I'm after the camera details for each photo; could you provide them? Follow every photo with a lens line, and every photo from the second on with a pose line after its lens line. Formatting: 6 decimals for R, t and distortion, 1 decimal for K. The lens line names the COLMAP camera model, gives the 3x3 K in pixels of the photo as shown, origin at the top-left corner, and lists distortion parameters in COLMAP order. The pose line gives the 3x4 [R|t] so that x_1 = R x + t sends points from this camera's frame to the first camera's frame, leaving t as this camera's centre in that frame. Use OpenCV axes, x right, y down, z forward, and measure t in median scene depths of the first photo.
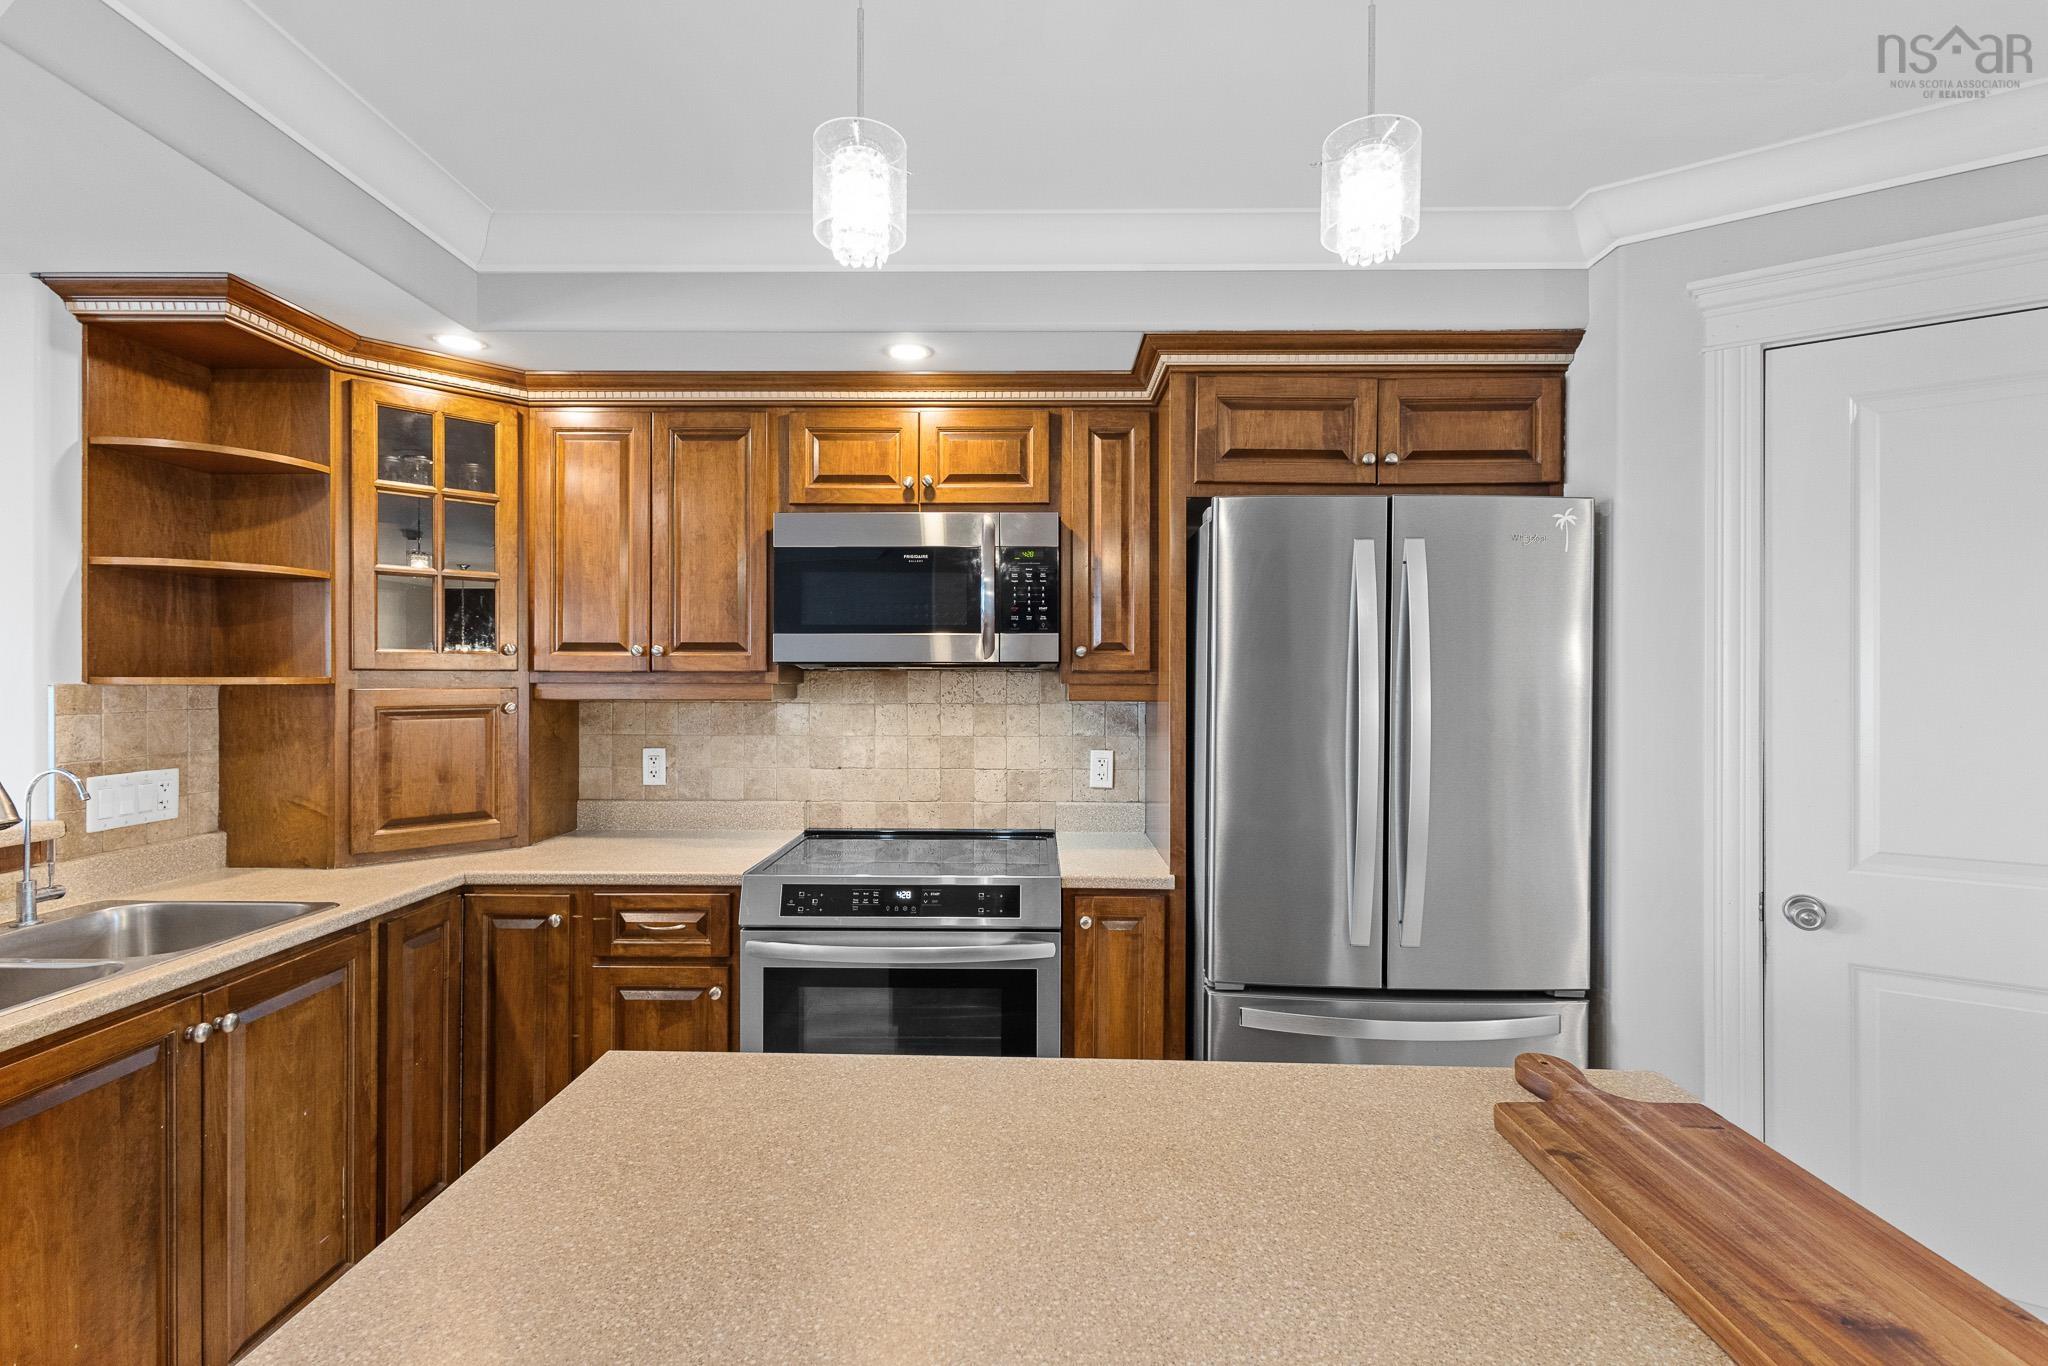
lens RADIAL K [[945.5, 0, 1017.4], [0, 945.5, 680.2], [0, 0, 1]] dist [0.014039, -0.001961]
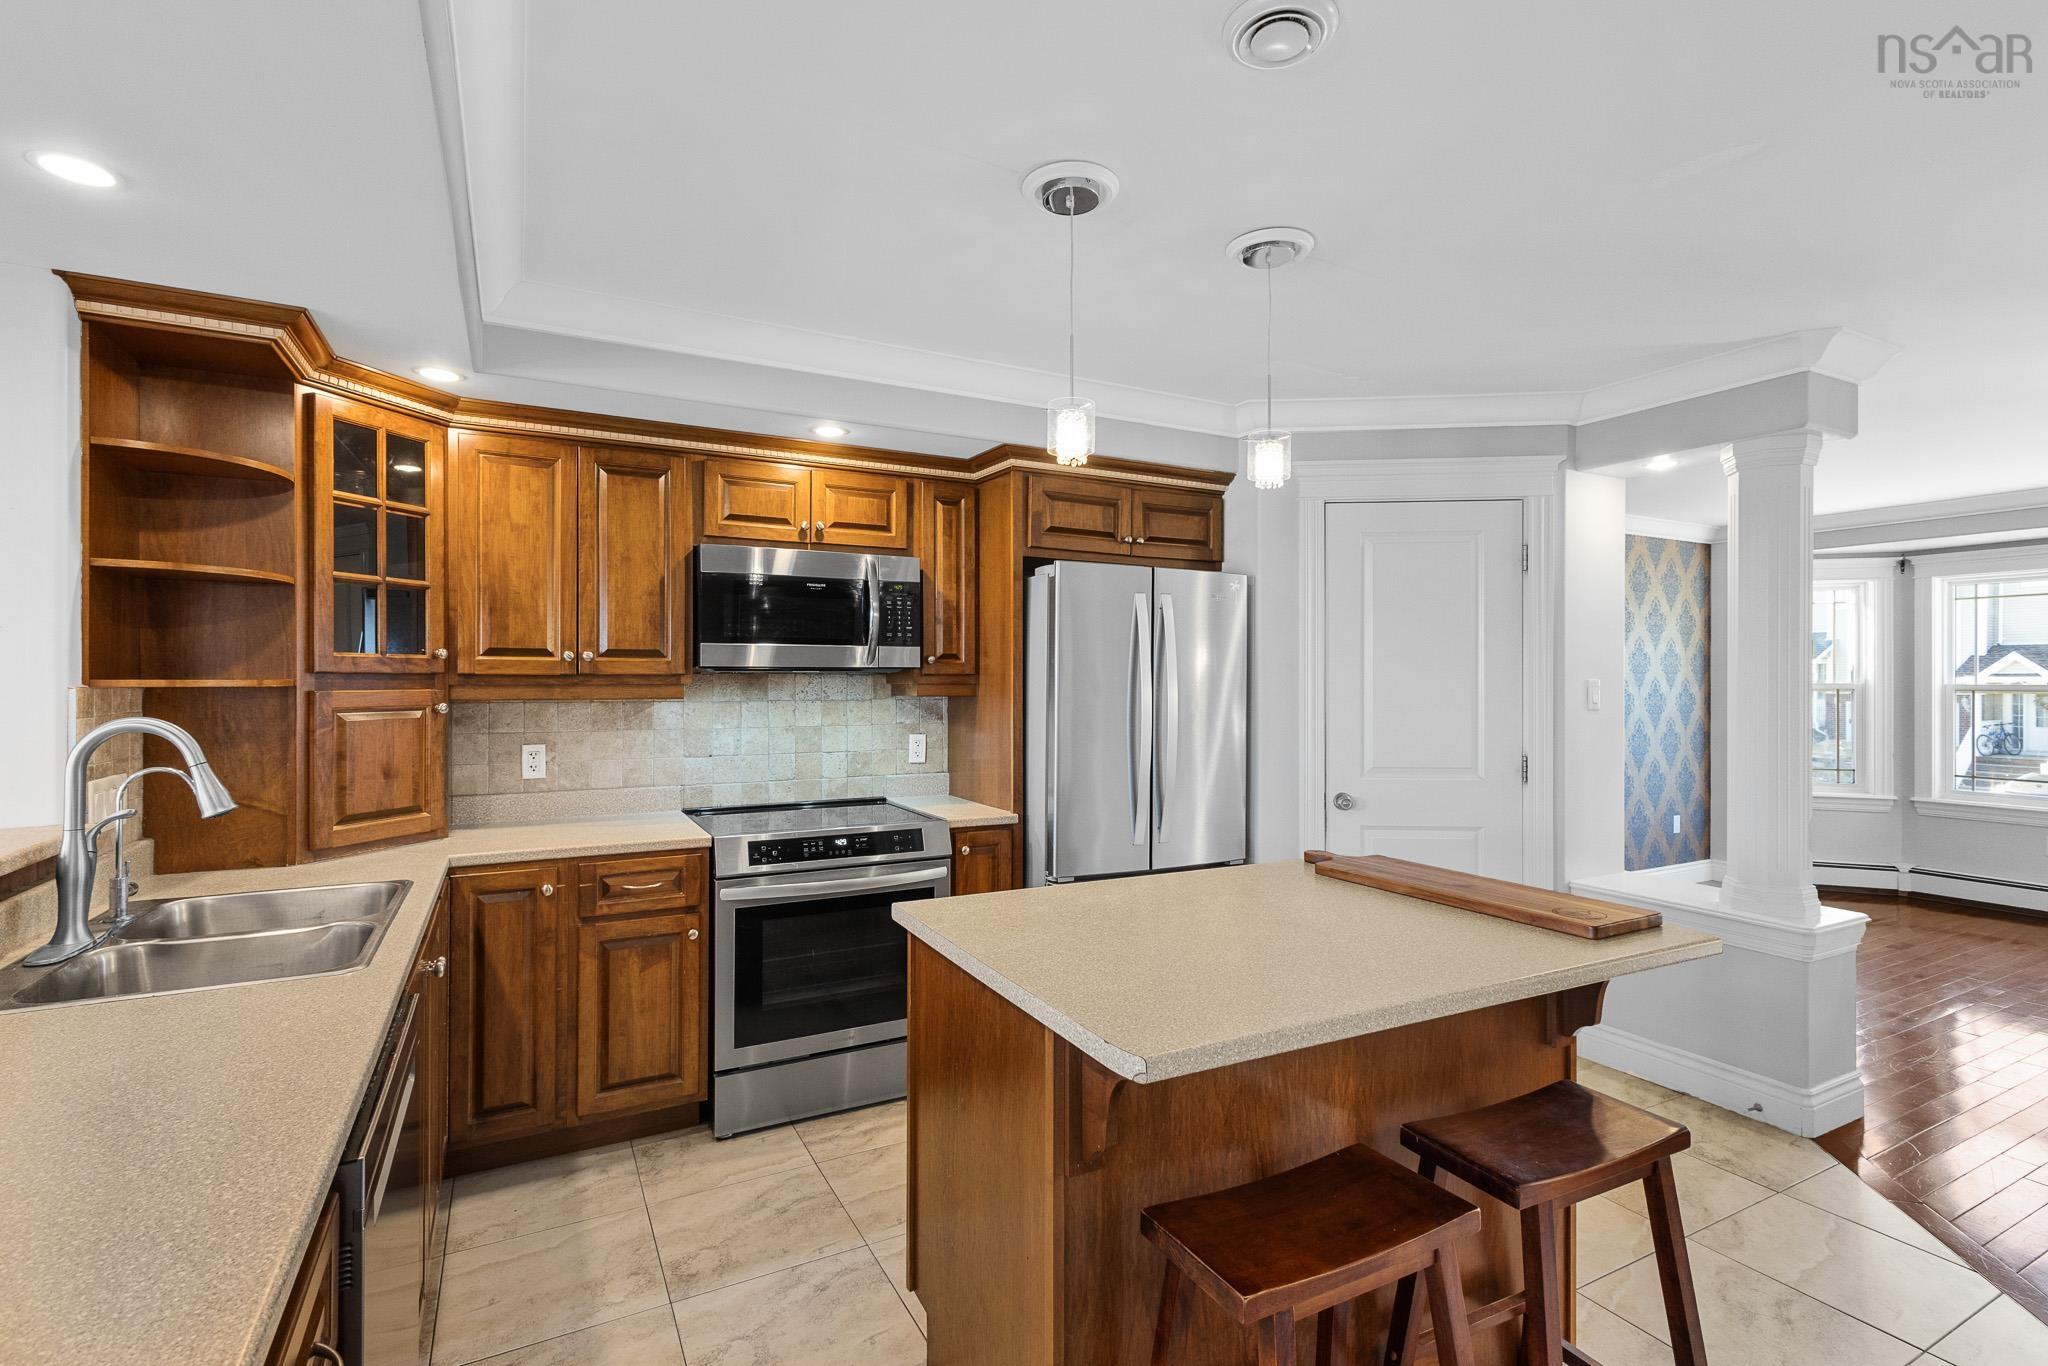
lens RADIAL K [[945.5, 0, 1015.4], [0, 945.5, 685.5], [0, 0, 1]] dist [0.014039, -0.001961]
pose [[0.878442, -0.004580, 0.477828, -0.524635], [0.003399, 0.999989, 0.003335, 0.002381], [-0.477837, -0.001306, 0.878447, -0.280015]]
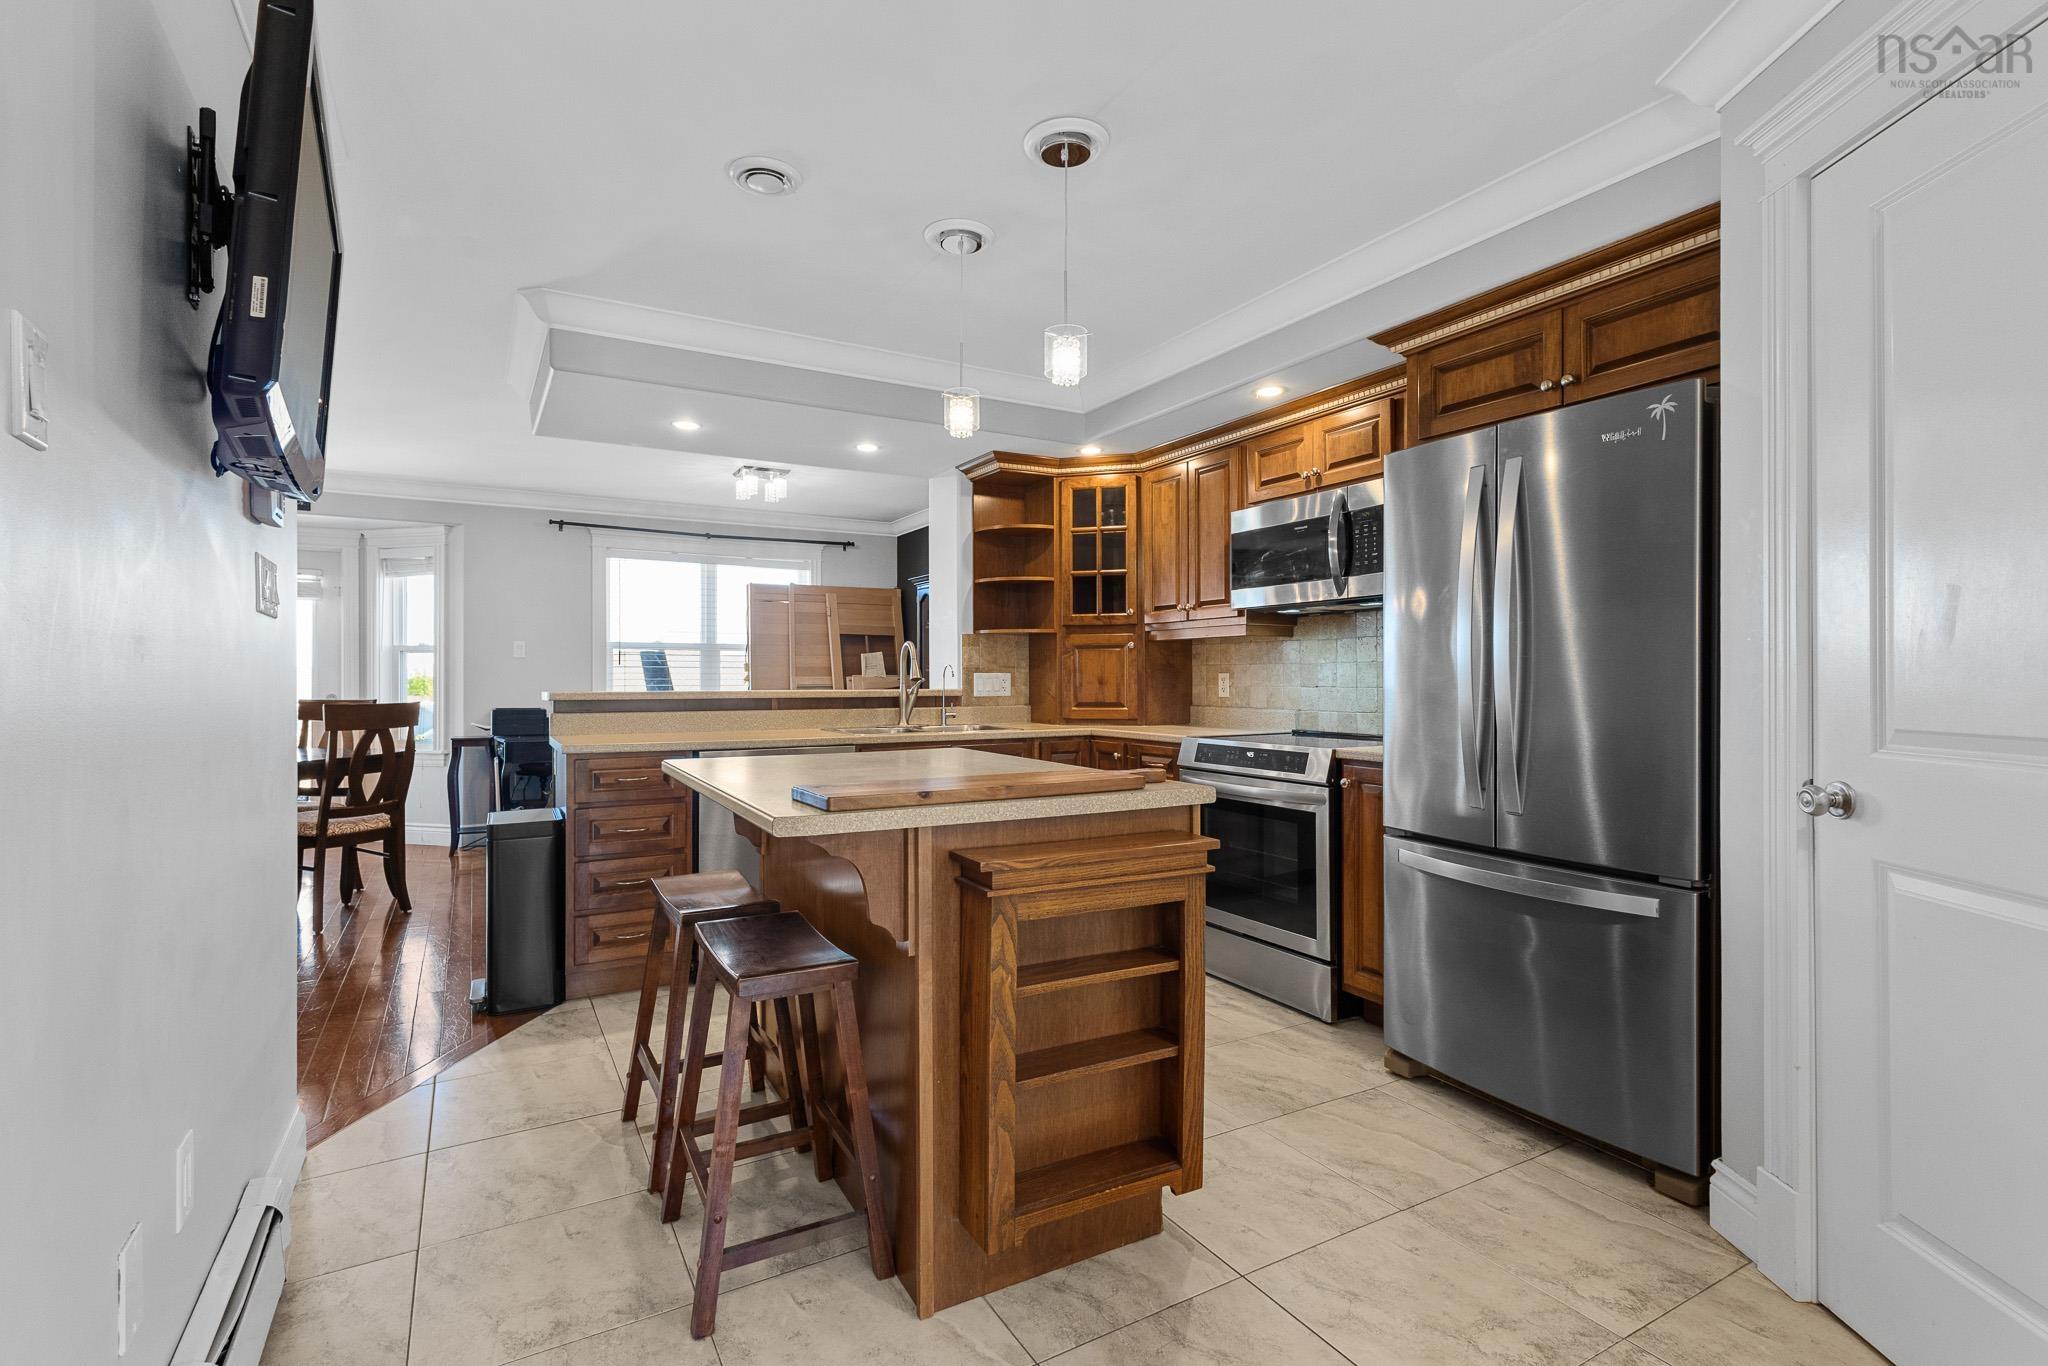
lens RADIAL K [[945.5, 0, 1031.5], [0, 945.5, 679.6], [0, 0, 1]] dist [0.014039, -0.001961]
pose [[0.519775, -0.002085, -0.854300, 0.965948], [-0.000136, 0.999997, -0.002523, 0.107928], [0.854303, 0.001428, 0.519773, -0.085270]]
